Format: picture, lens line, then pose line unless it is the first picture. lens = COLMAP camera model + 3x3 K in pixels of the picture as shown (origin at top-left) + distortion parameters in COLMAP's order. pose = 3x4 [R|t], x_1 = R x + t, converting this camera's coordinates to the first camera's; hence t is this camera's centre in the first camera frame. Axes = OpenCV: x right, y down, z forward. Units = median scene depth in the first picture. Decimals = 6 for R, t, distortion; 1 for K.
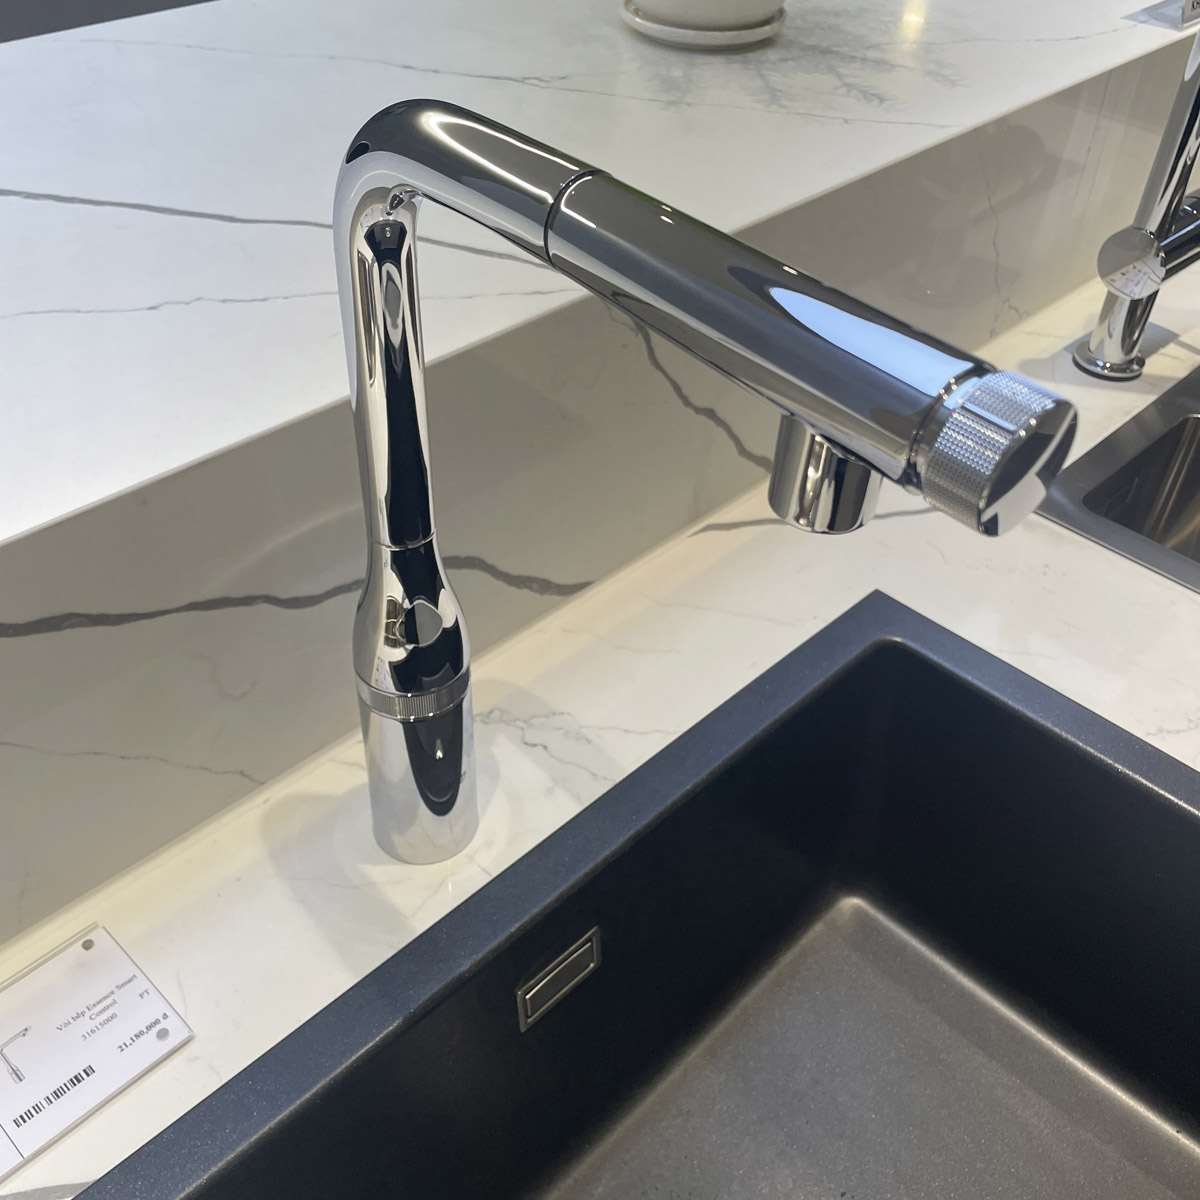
lens RADIAL K [[1203.1, 0, 581.4], [0, 1203.1, 598.4], [0, 0, 1]] dist [0.105008, -0.149448]
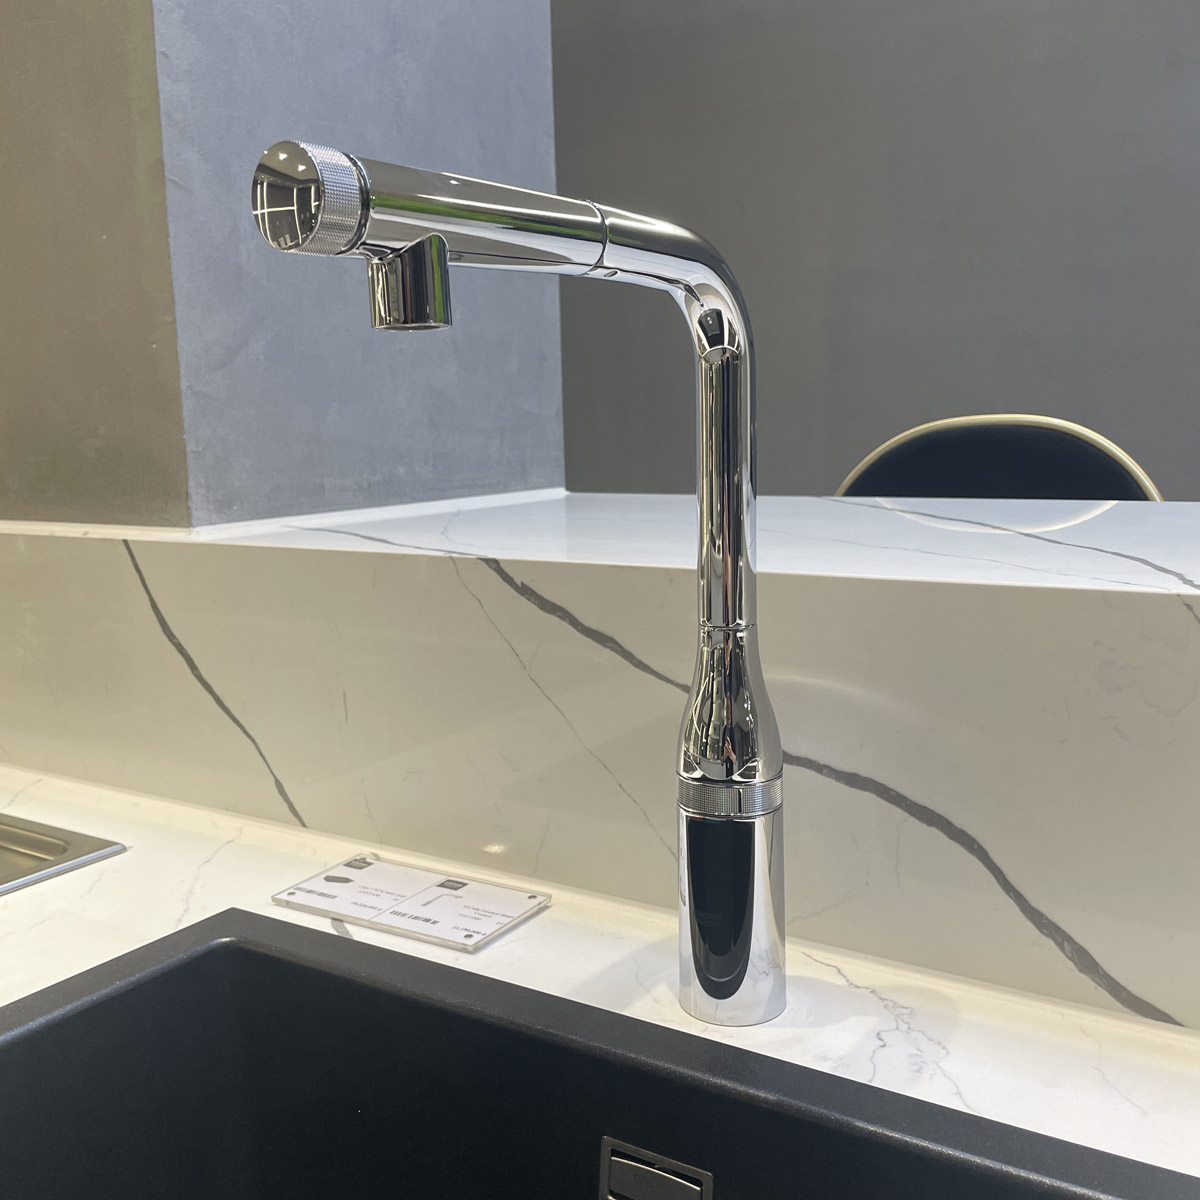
lens RADIAL K [[1208.5, 0, 615.1], [0, 1208.5, 594.0], [0, 0, 1]] dist [0.099218, -0.166122]
pose [[0.230196, 0.103057, -0.967672, 0.757458], [-0.612686, 0.787903, -0.061838, 0.045204], [0.756059, 0.607114, 0.244514, 0.483972]]
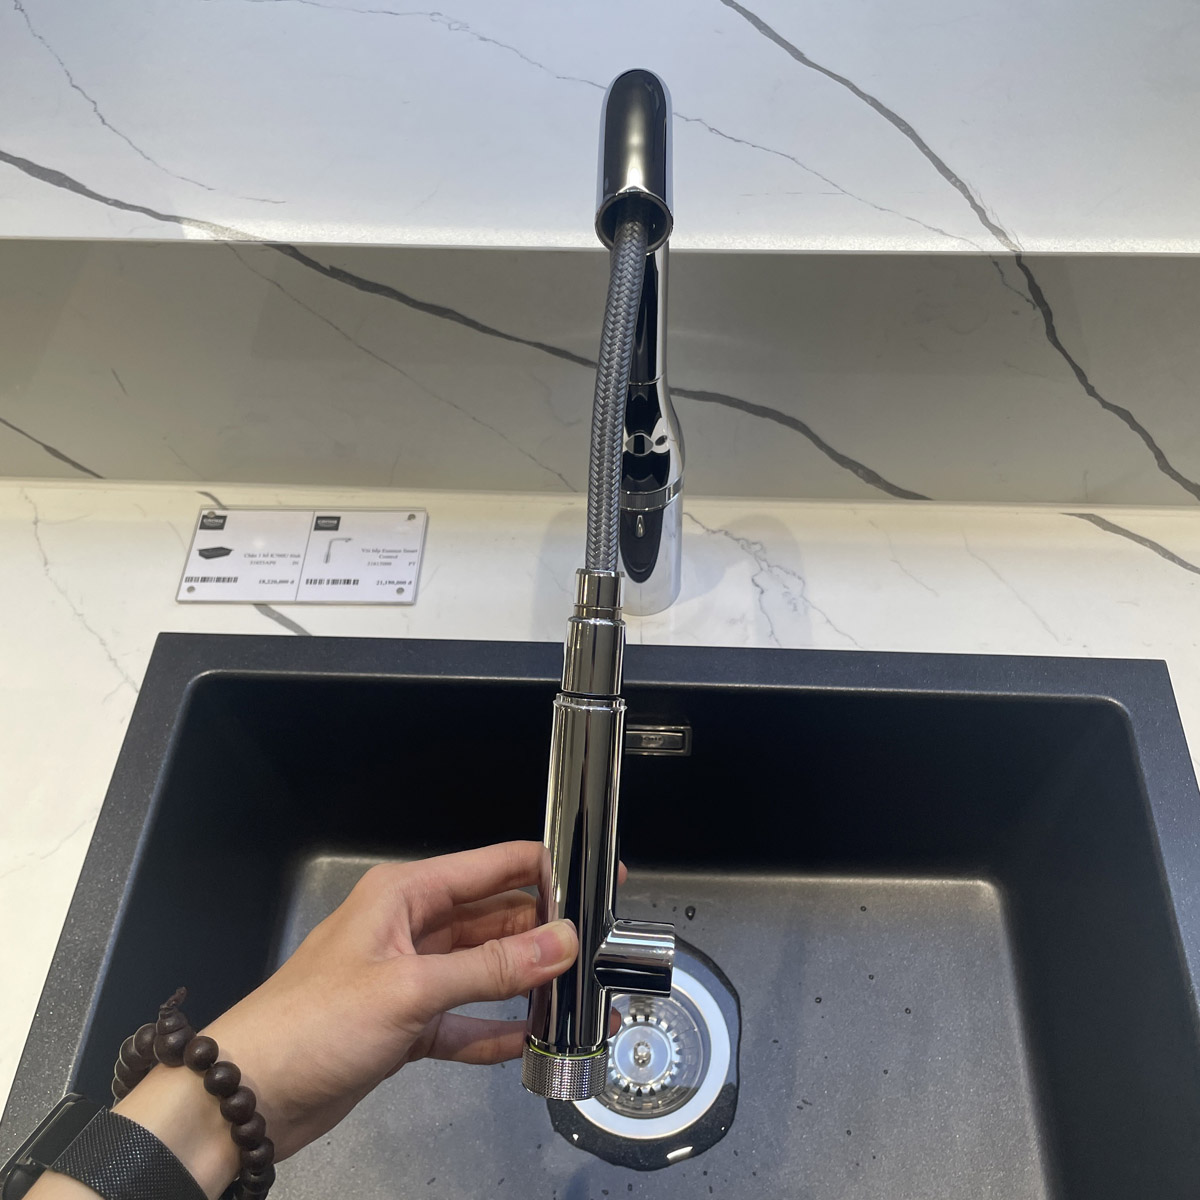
lens RADIAL K [[1186.0, 0, 613.2], [0, 1186.0, 602.8], [0, 0, 1]] dist [0.136353, -0.281542]
pose [[0.677833, 0.568996, -0.465604, 0.444038], [-0.448941, 0.821838, 0.350761, -0.223446], [0.582232, -0.028728, 0.812515, -0.038833]]
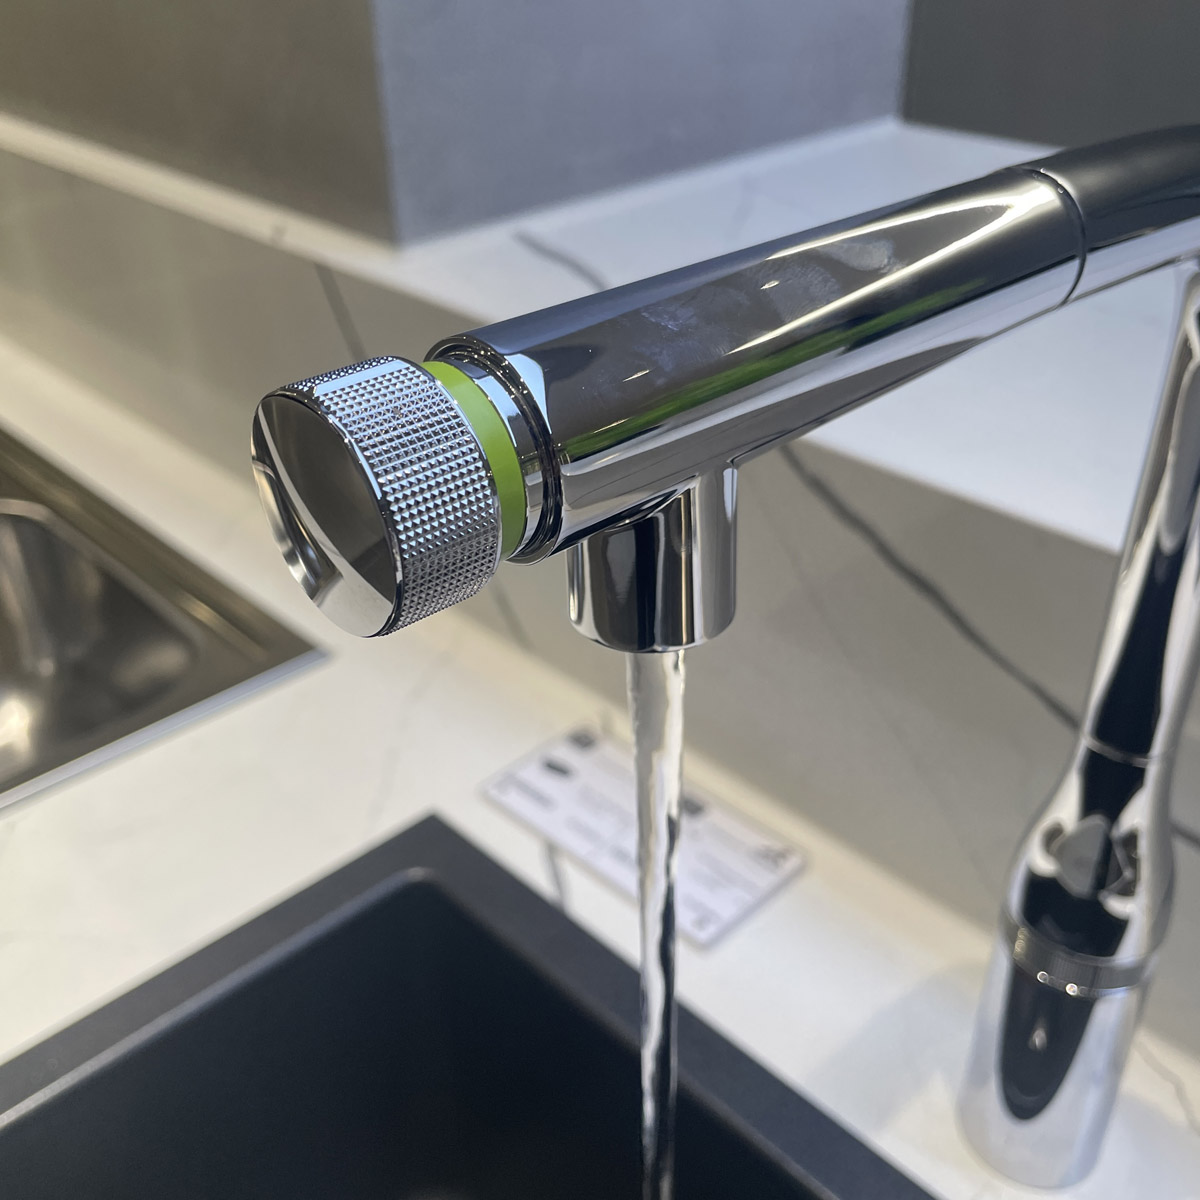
lens RADIAL K [[1254.8, 0, 624.5], [0, 1254.8, 603.0], [0, 0, 1]] dist [0.010431, 0.017916]
pose [[0.004178, 0.503614, -0.863919, 0.377499], [-0.646243, 0.660645, 0.381992, -0.163788], [0.763120, 0.556706, 0.328217, 0.367676]]
